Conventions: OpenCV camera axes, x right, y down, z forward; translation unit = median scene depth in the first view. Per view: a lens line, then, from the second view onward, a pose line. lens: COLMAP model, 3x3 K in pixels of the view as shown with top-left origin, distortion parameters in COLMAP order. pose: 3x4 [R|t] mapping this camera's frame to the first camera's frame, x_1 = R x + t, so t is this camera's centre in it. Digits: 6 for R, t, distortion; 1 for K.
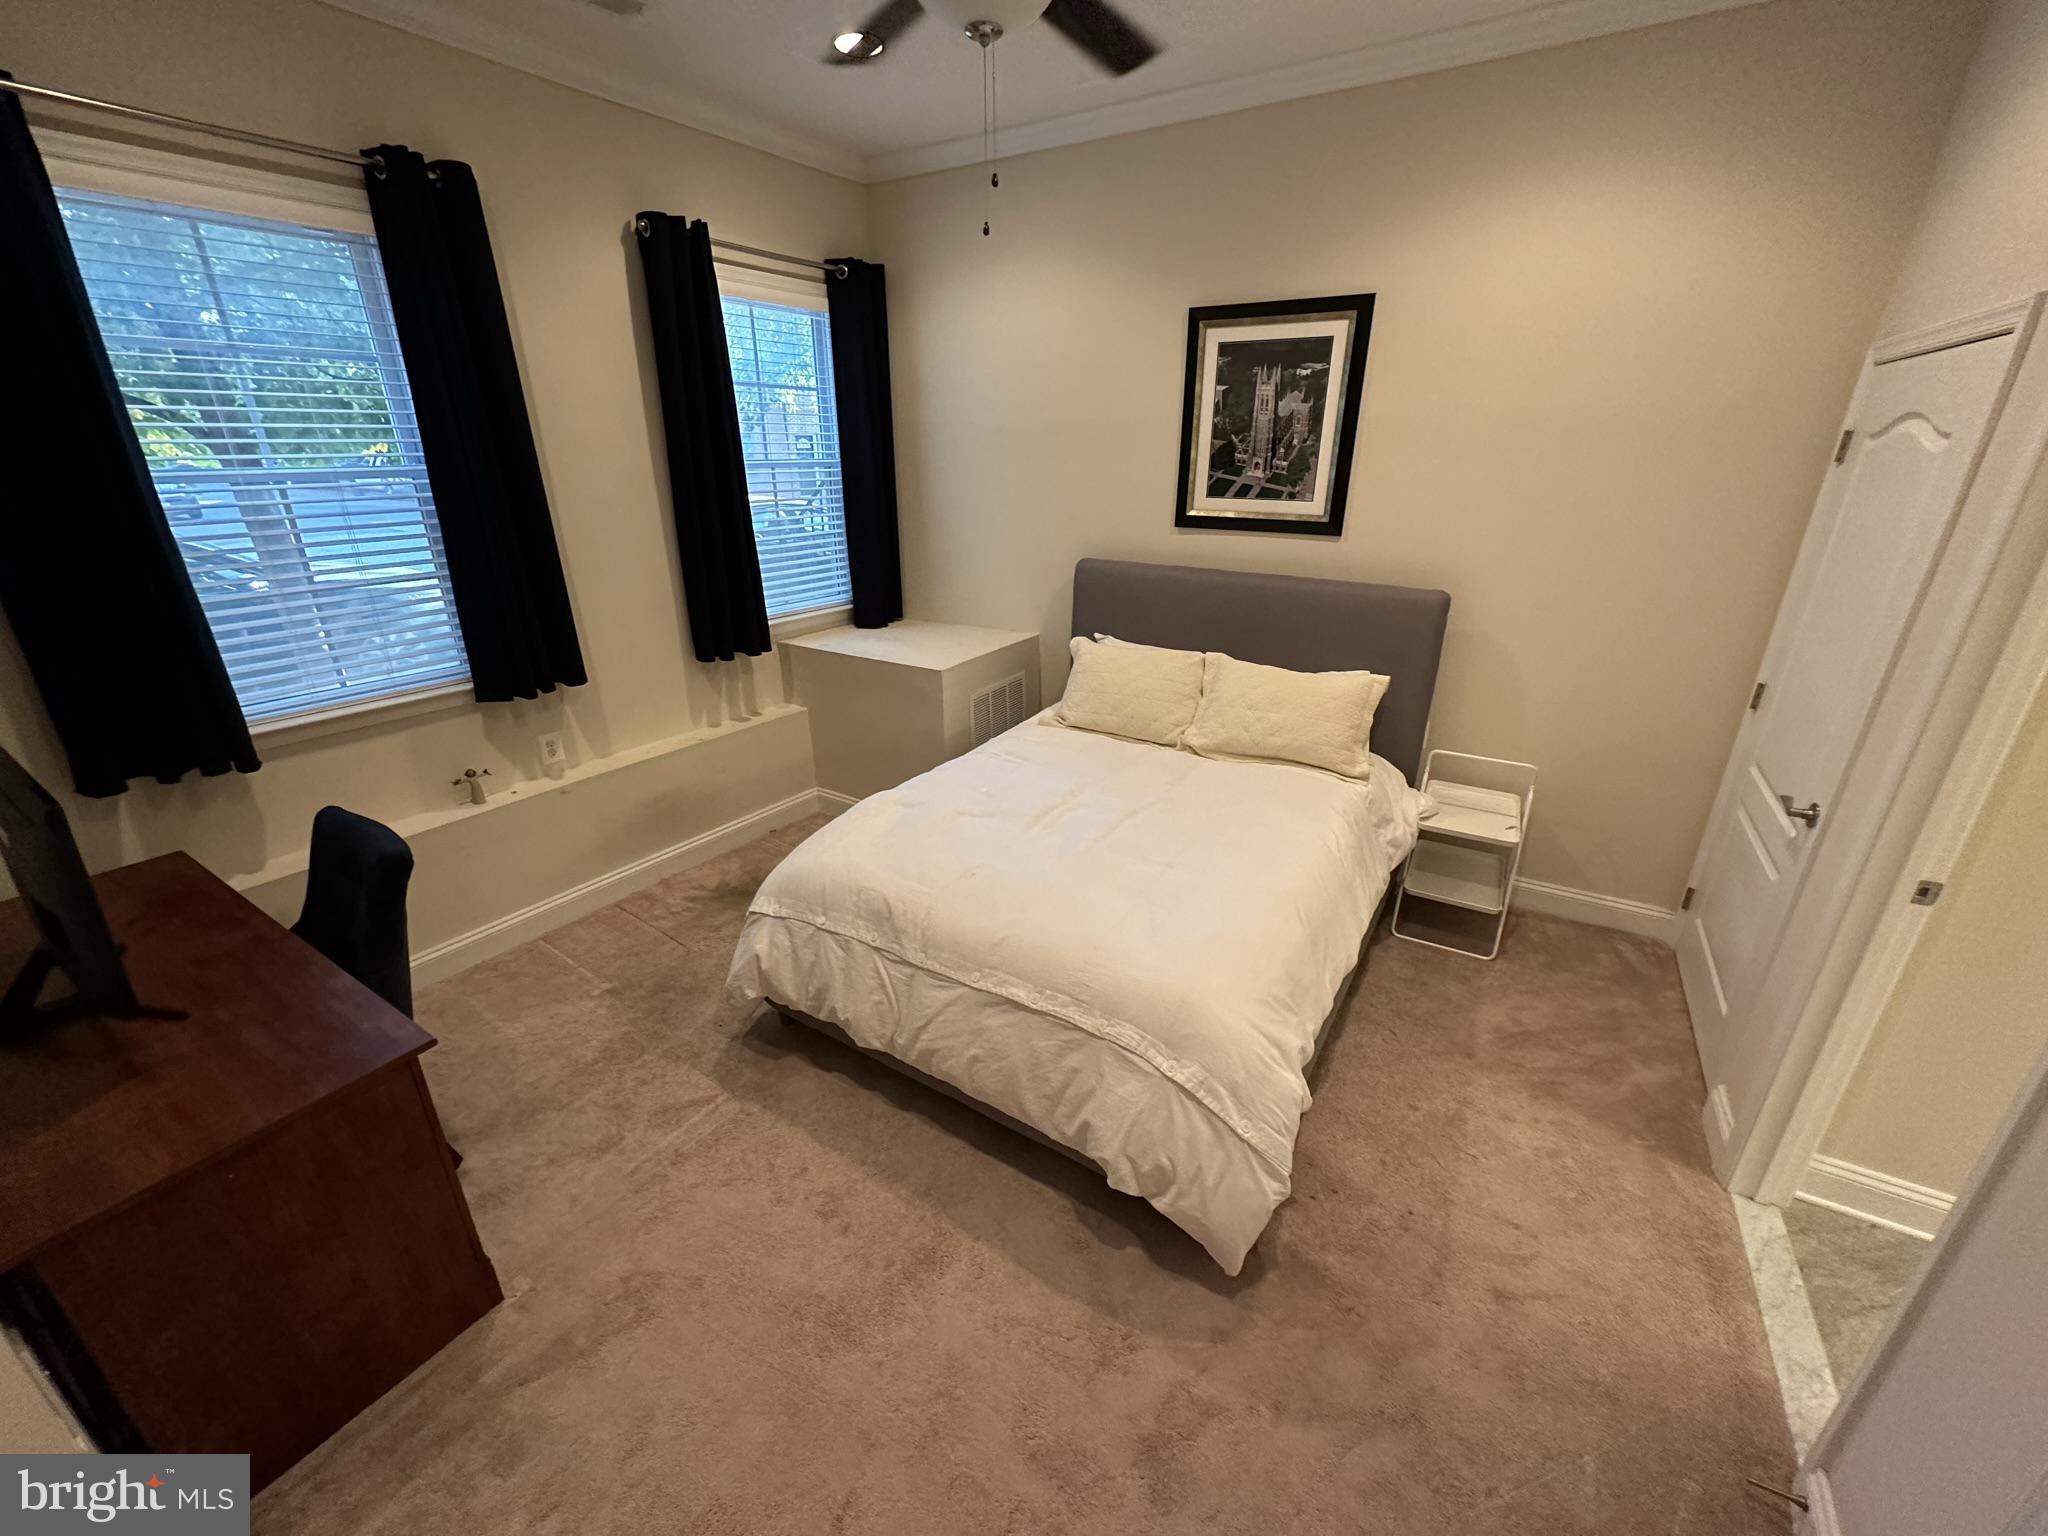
lens RADIAL K [[813.4, 0, 1024.0], [0, 813.4, 768.0], [0, 0, 1]] dist [-0.002015, 0.000324]
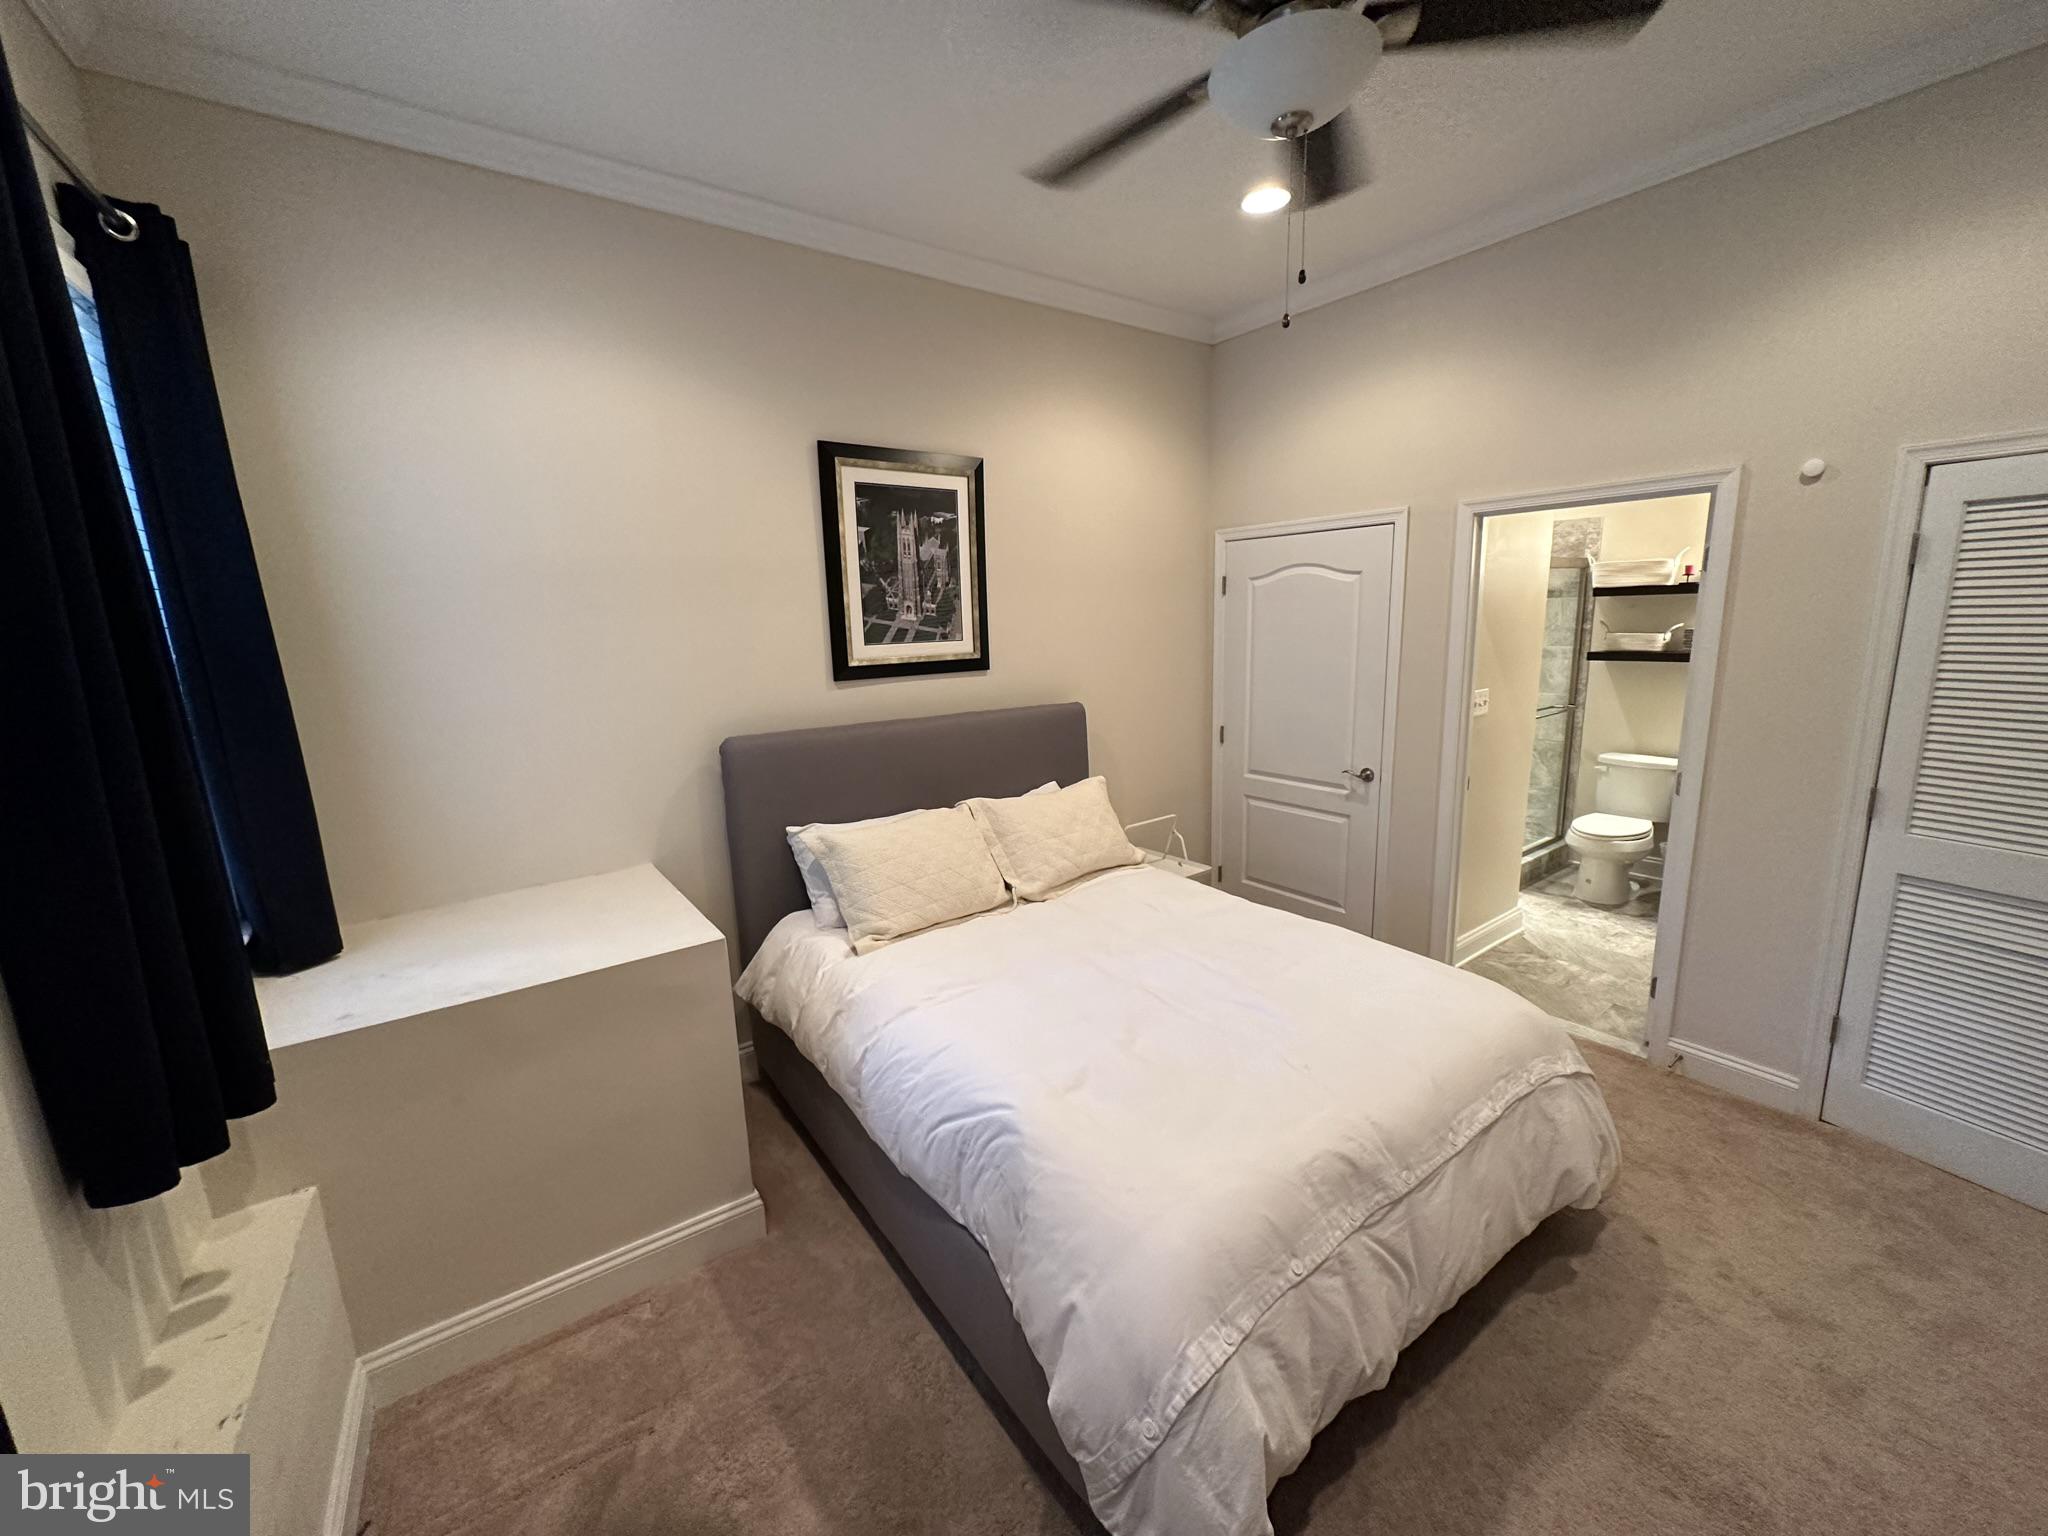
lens RADIAL K [[813.4, 0, 1024.0], [0, 813.4, 768.0], [0, 0, 1]] dist [-0.002015, 0.000324]
pose [[0.371793, -0.185860, 0.909520, -0.576762], [0.372548, 0.927267, 0.037197, -0.187944], [-0.850281, 0.325010, 0.413993, 0.562218]]
